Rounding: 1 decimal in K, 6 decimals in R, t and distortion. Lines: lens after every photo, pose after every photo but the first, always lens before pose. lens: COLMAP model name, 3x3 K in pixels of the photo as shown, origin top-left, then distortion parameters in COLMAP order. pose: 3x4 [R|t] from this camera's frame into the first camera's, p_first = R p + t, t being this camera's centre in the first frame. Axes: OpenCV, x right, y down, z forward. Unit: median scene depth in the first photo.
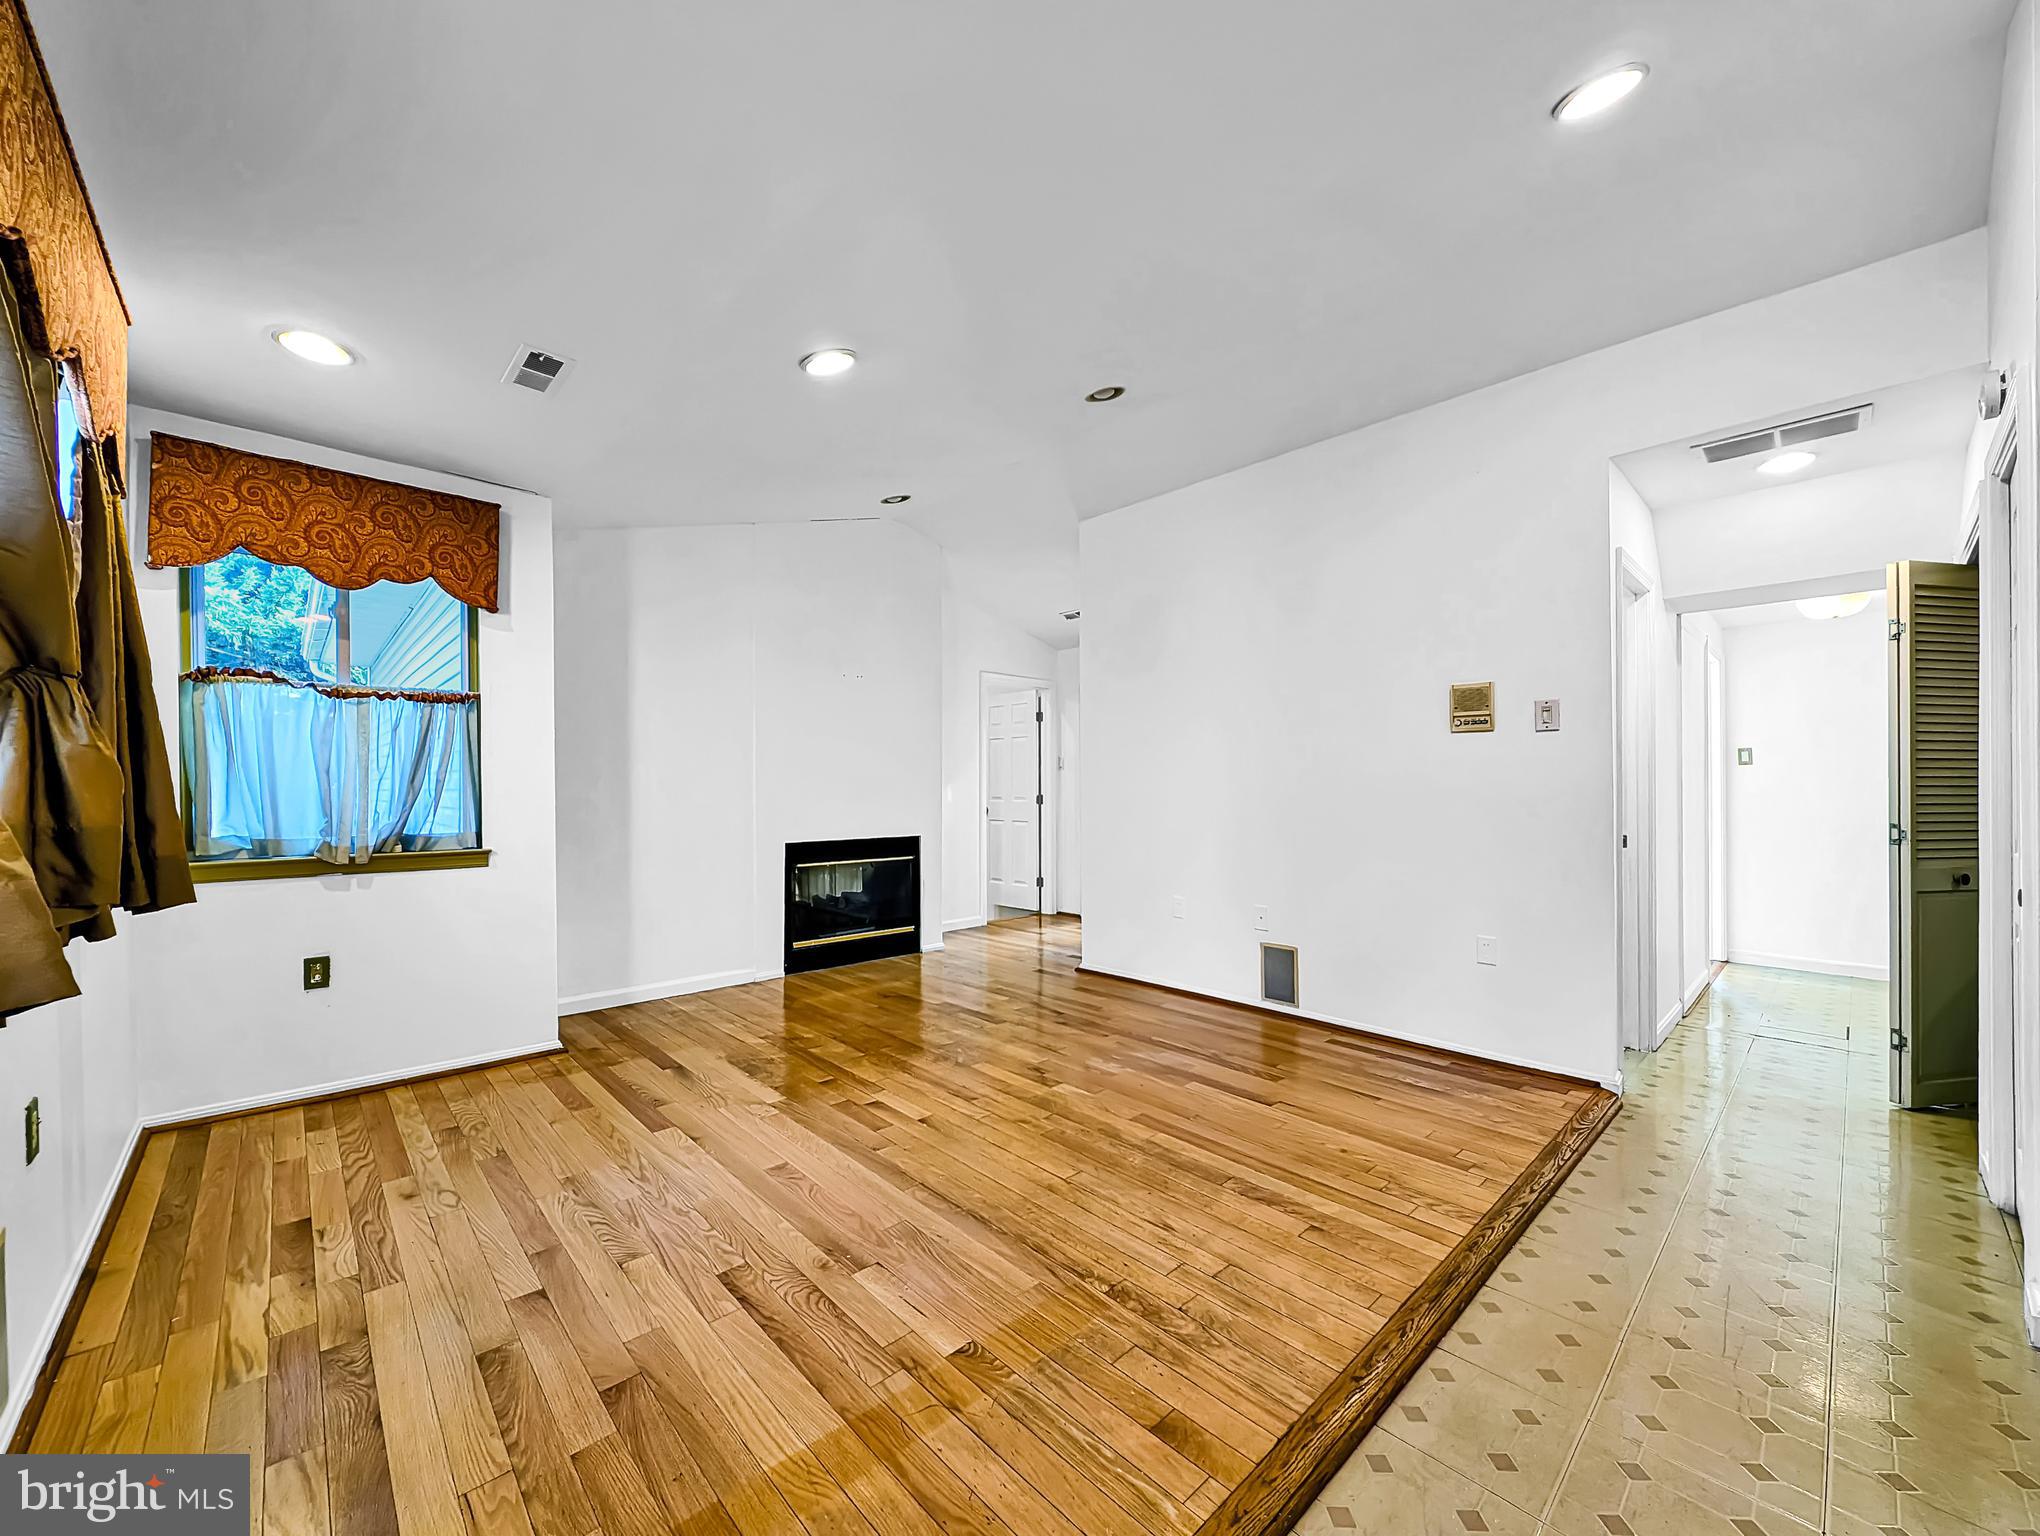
lens RADIAL K [[785.8, 0, 1018.2], [0, 785.8, 776.1], [0, 0, 1]] dist [0.000217, -0.000089]
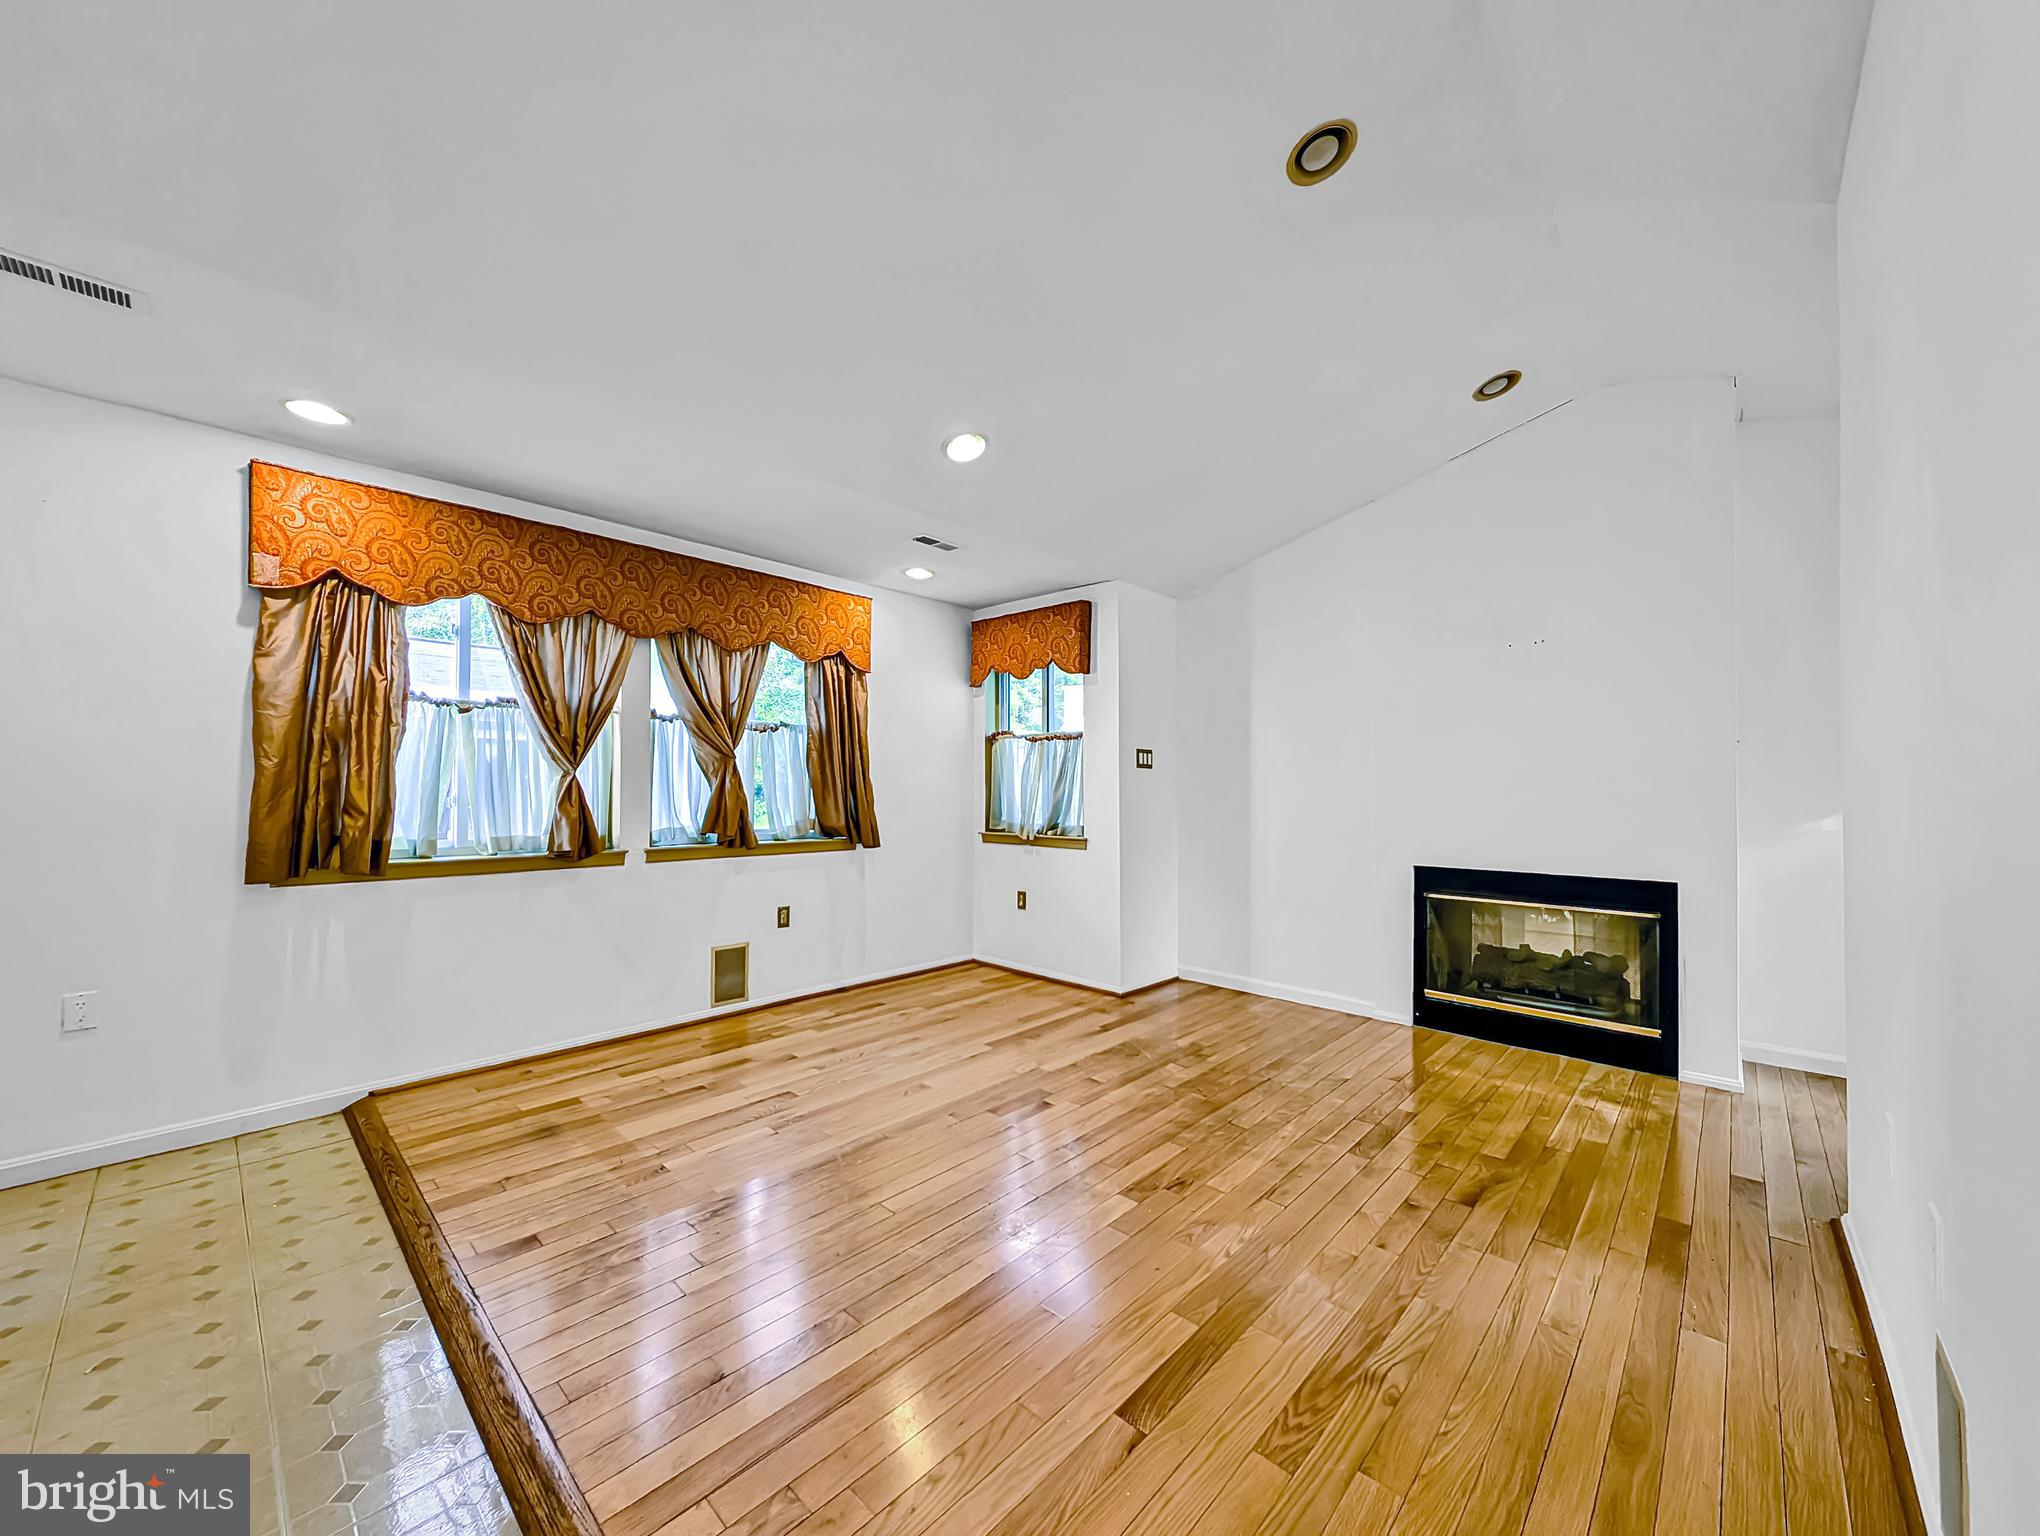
lens RADIAL K [[769.2, 0, 1020.0], [0, 769.2, 768.0], [0, 0, 1]] dist [0.011068, -0.000089]
pose [[0.065738, -0.023012, -0.997572, 0.743076], [0.008647, 0.999710, -0.022491, -0.004816], [0.997799, -0.007147, 0.065918, 0.794364]]
